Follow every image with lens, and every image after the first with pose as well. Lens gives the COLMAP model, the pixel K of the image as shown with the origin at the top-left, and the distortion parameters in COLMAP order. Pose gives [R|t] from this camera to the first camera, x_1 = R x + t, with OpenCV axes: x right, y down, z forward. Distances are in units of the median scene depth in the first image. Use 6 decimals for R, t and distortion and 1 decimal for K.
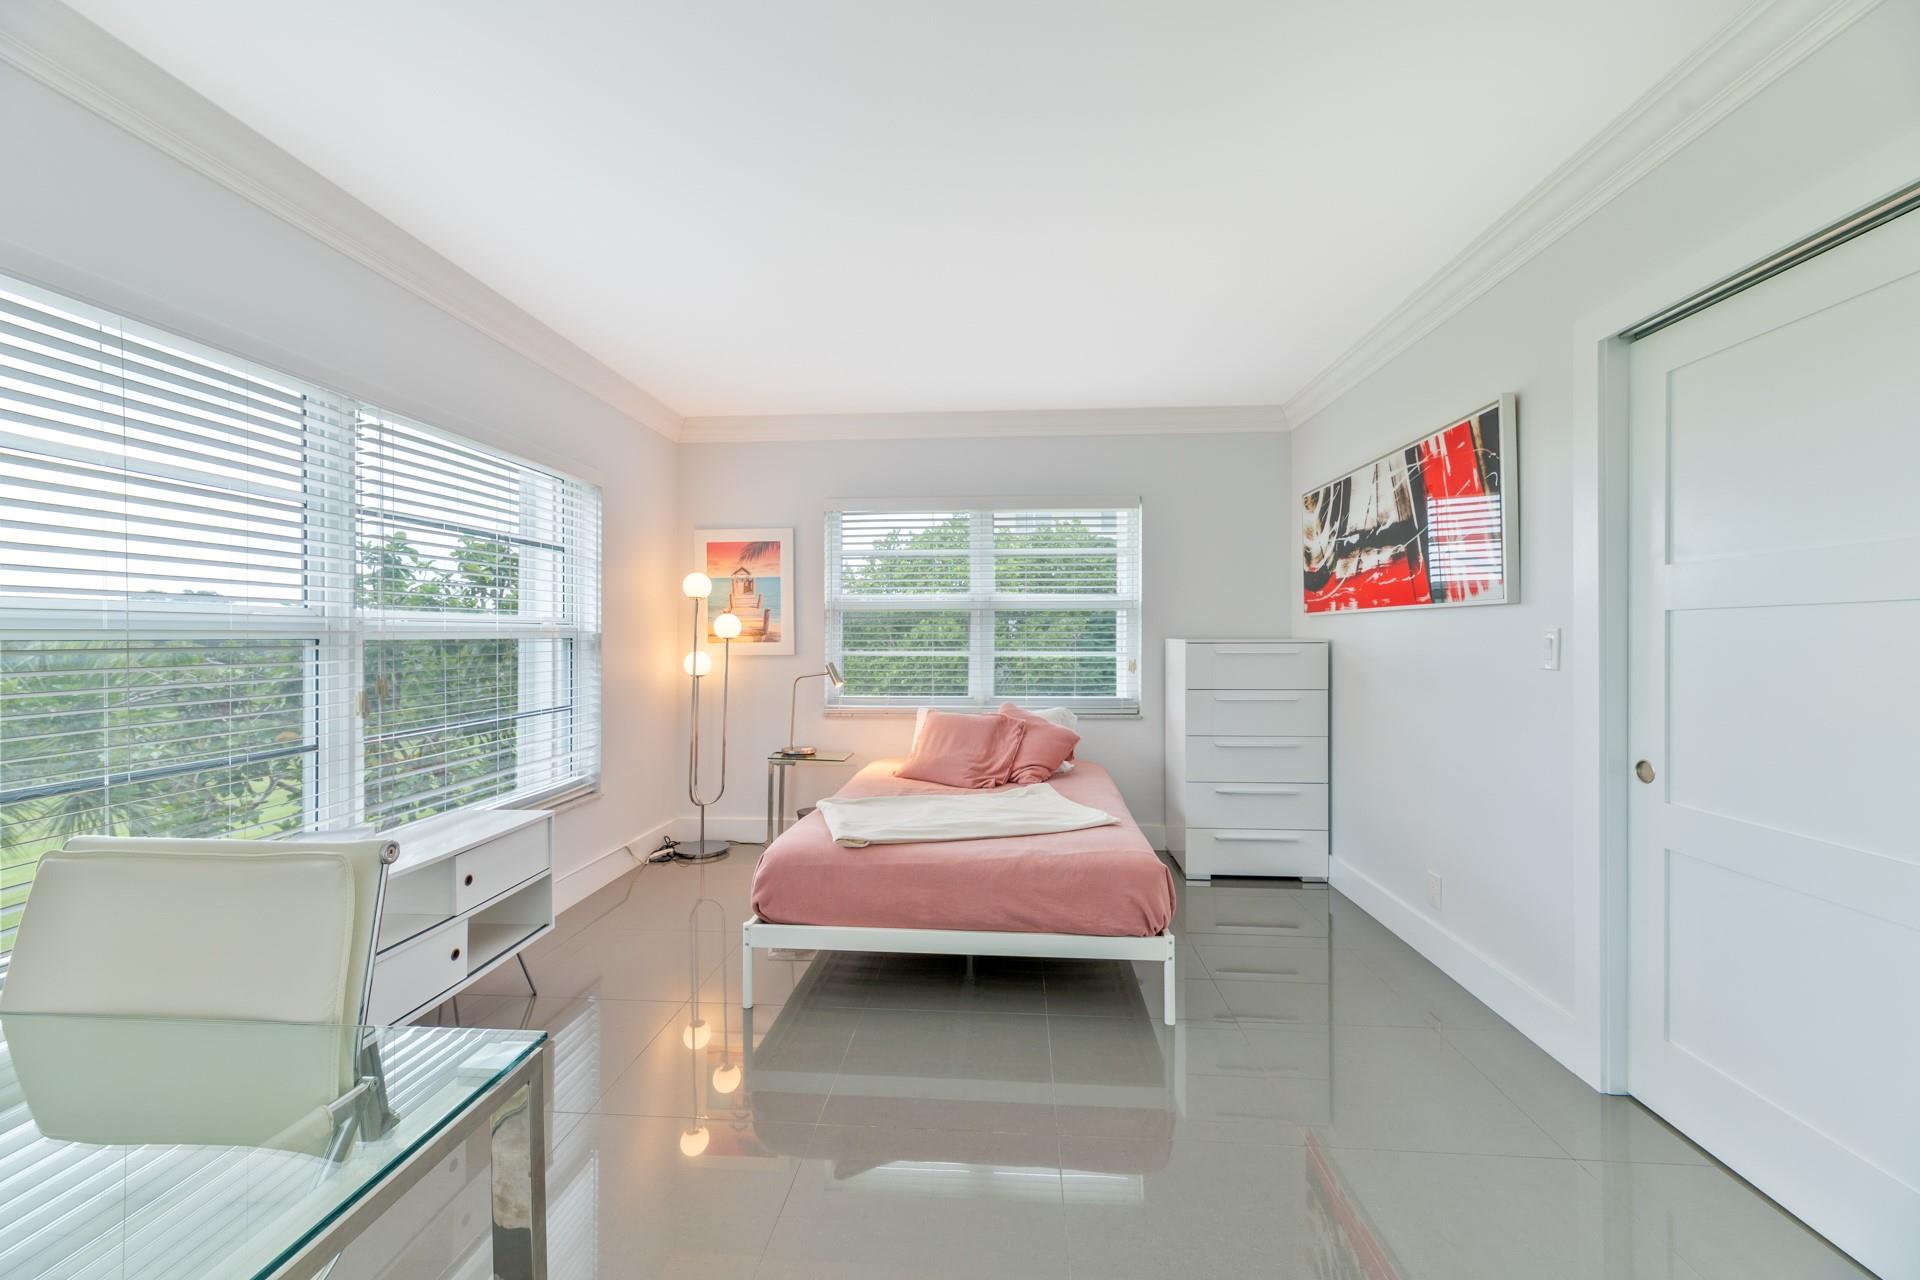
lens RADIAL K [[767.2, 0, 955.6], [0, 767.2, 637.6], [0, 0, 1]] dist [0.006313, -0.000310]
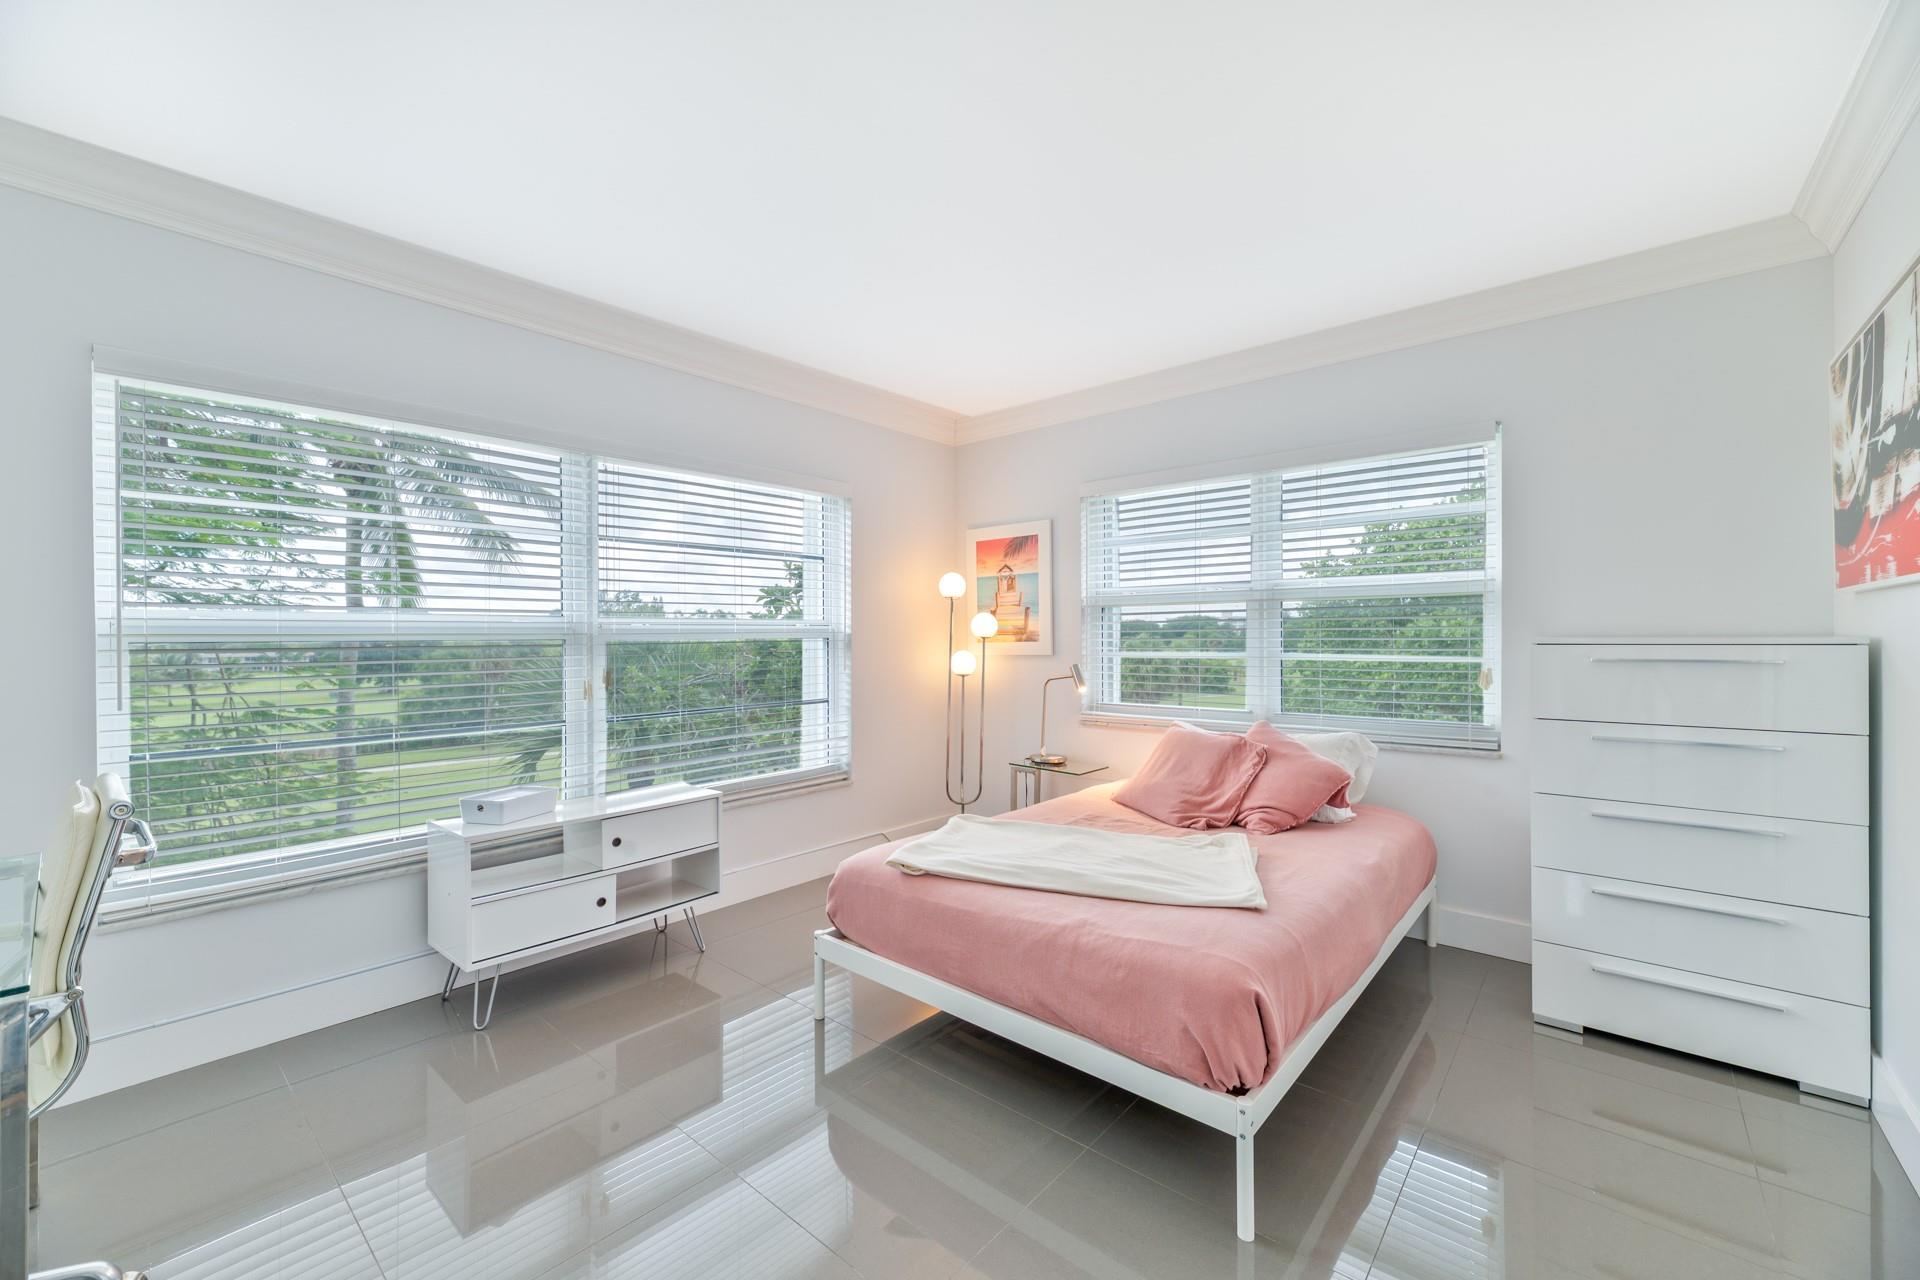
lens RADIAL K [[767.2, 0, 955.6], [0, 767.2, 637.6], [0, 0, 1]] dist [0.006313, -0.000310]
pose [[0.802335, -0.001873, -0.596871, 0.299911], [0.003605, 0.999992, 0.001708, -0.000979], [0.596863, -0.003522, 0.802336, 0.216727]]
